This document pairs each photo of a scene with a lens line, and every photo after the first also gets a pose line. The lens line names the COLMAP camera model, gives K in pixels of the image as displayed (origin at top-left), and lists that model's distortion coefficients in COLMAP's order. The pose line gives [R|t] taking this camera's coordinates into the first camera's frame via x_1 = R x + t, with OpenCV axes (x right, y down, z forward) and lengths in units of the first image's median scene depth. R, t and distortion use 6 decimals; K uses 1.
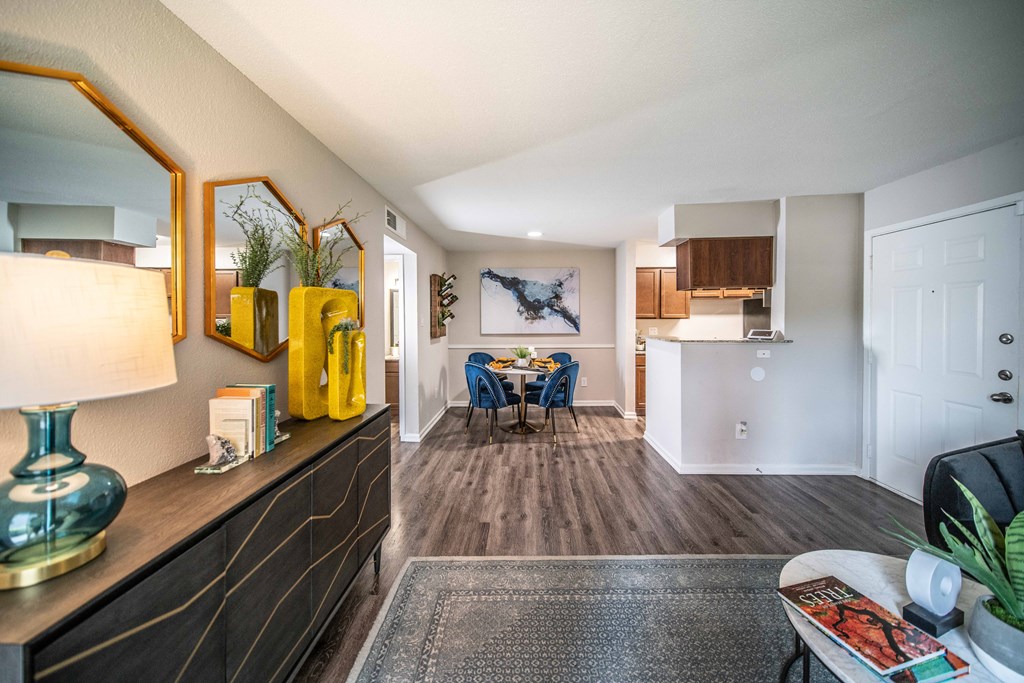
lens RADIAL K [[365.7, 0, 514.0], [0, 365.7, 318.5], [0, 0, 1]] dist [-0.000356, -0.000230]
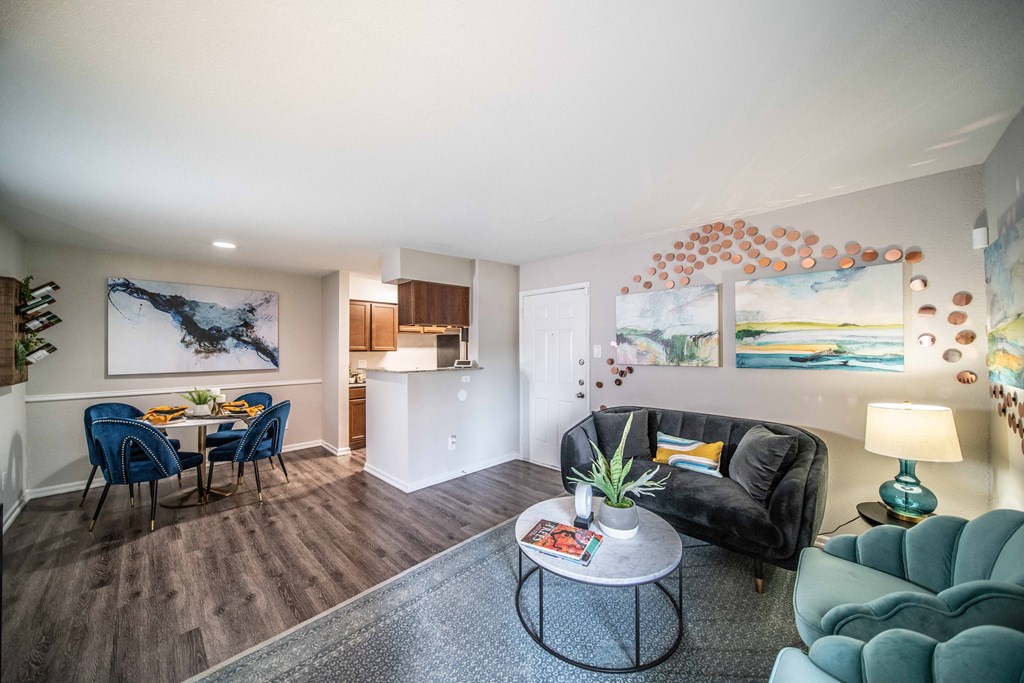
lens RADIAL K [[367.5, 0, 512.0], [0, 367.5, 341.5], [0, 0, 1]] dist [-0.000346, -0.000115]
pose [[0.681137, 0.015100, 0.732001, -0.110985], [0.002353, 0.999737, -0.022813, -0.002743], [-0.732153, 0.017261, 0.680922, 0.008094]]
